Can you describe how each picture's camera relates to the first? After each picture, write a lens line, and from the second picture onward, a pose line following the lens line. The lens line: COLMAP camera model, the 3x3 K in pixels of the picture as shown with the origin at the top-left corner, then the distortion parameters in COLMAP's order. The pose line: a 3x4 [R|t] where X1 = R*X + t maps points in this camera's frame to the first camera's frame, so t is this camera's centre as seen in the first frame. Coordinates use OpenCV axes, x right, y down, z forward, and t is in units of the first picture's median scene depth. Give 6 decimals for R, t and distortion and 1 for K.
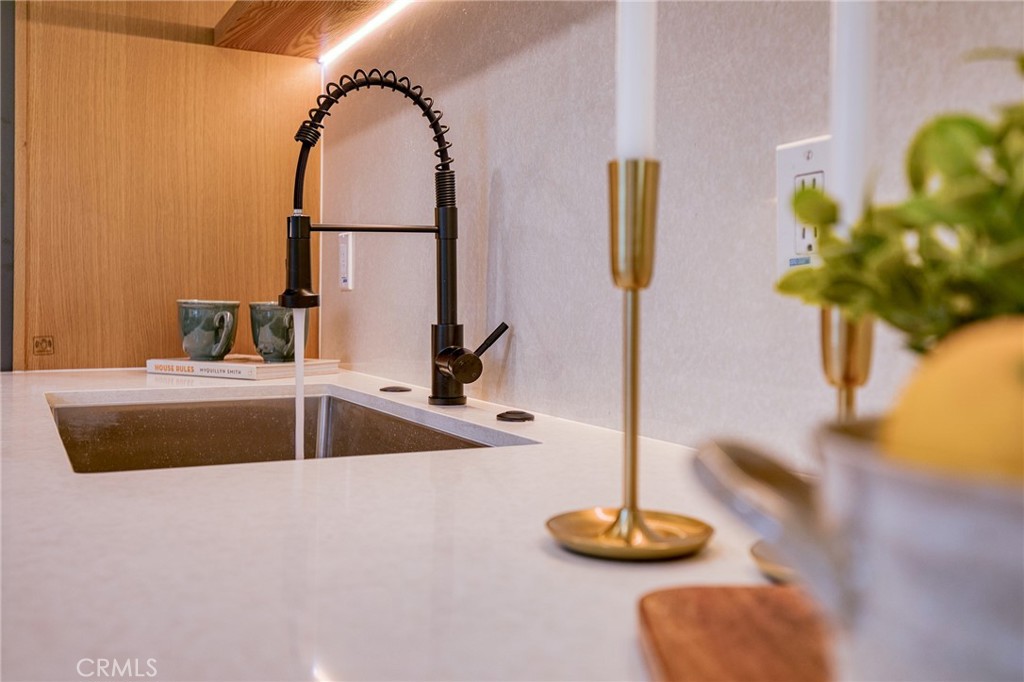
lens RADIAL K [[1021.1, 0, 512.0], [0, 1021.1, 341.0], [0, 0, 1]] dist [-0.106835, -0.001173]
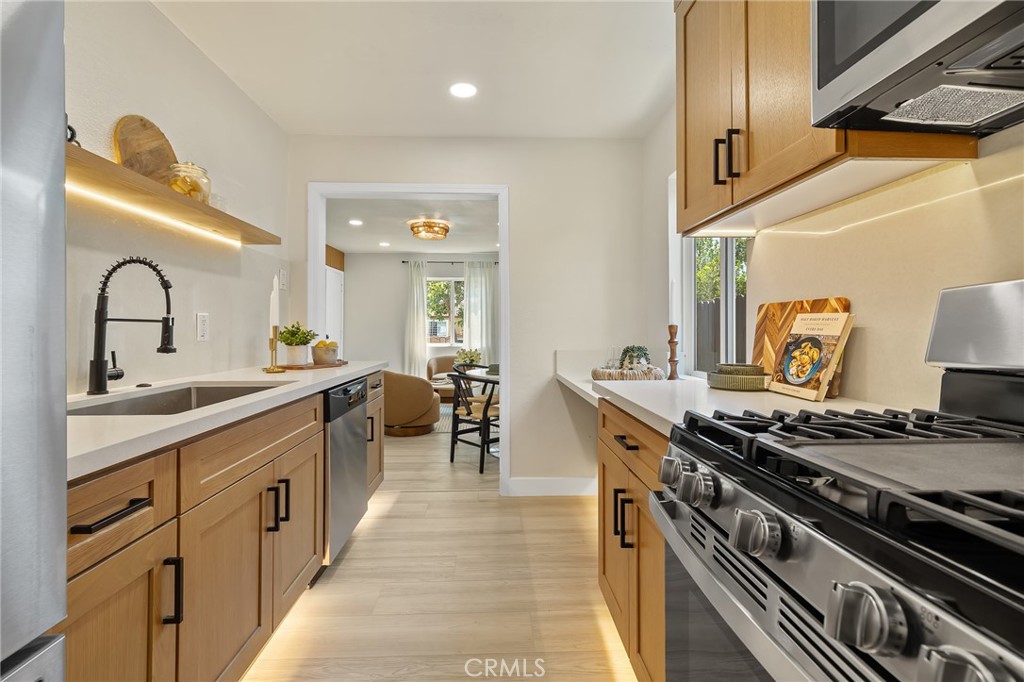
lens RADIAL K [[463.5, 0, 506.8], [0, 463.5, 325.0], [0, 0, 1]] dist [-0.001227, -0.000105]
pose [[-0.889796, -0.005508, 0.456326, -1.380557], [0.009053, 0.999517, 0.029719, -0.120457], [-0.456269, 0.030575, -0.889316, 1.529382]]
